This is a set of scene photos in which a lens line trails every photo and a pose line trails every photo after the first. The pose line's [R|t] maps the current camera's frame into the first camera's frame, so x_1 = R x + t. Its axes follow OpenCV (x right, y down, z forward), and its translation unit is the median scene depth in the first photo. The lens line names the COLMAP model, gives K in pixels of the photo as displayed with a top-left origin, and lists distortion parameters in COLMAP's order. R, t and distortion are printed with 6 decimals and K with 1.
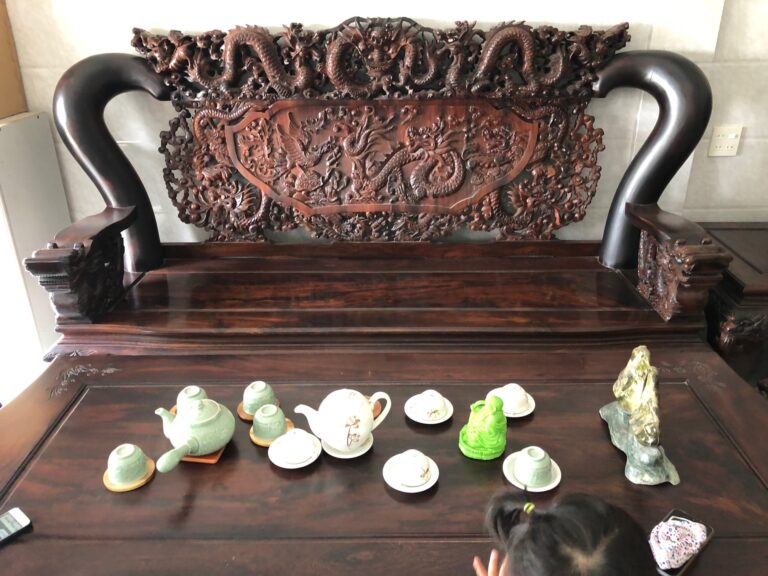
lens RADIAL K [[690.6, 0, 385.9], [0, 690.6, 293.6], [0, 0, 1]] dist [0.089880, -0.116185]
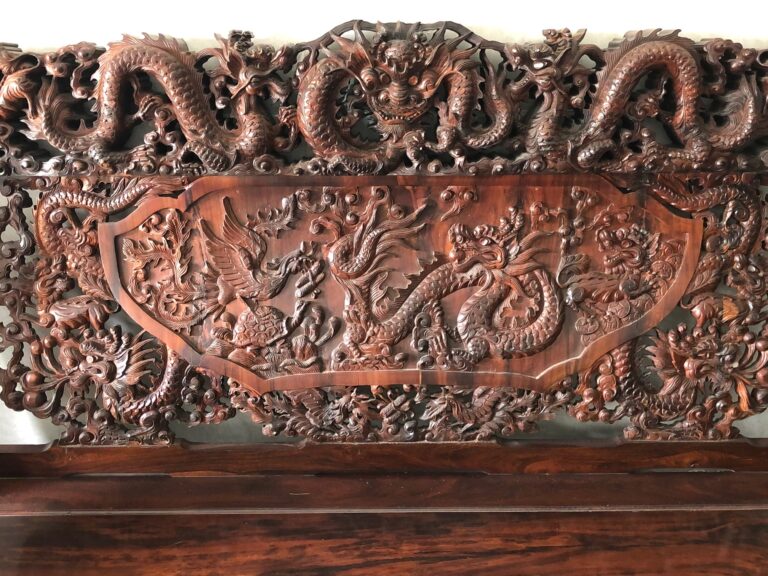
lens RADIAL K [[916.6, 0, 381.6], [0, 916.6, 289.2], [0, 0, 1]] dist [0.073524, 0.000000]
pose [[0.999788, 0.001336, 0.020530, -0.035898], [0.000824, 0.994492, -0.104810, -0.119709], [-0.020557, 0.104805, 0.994280, 0.321805]]
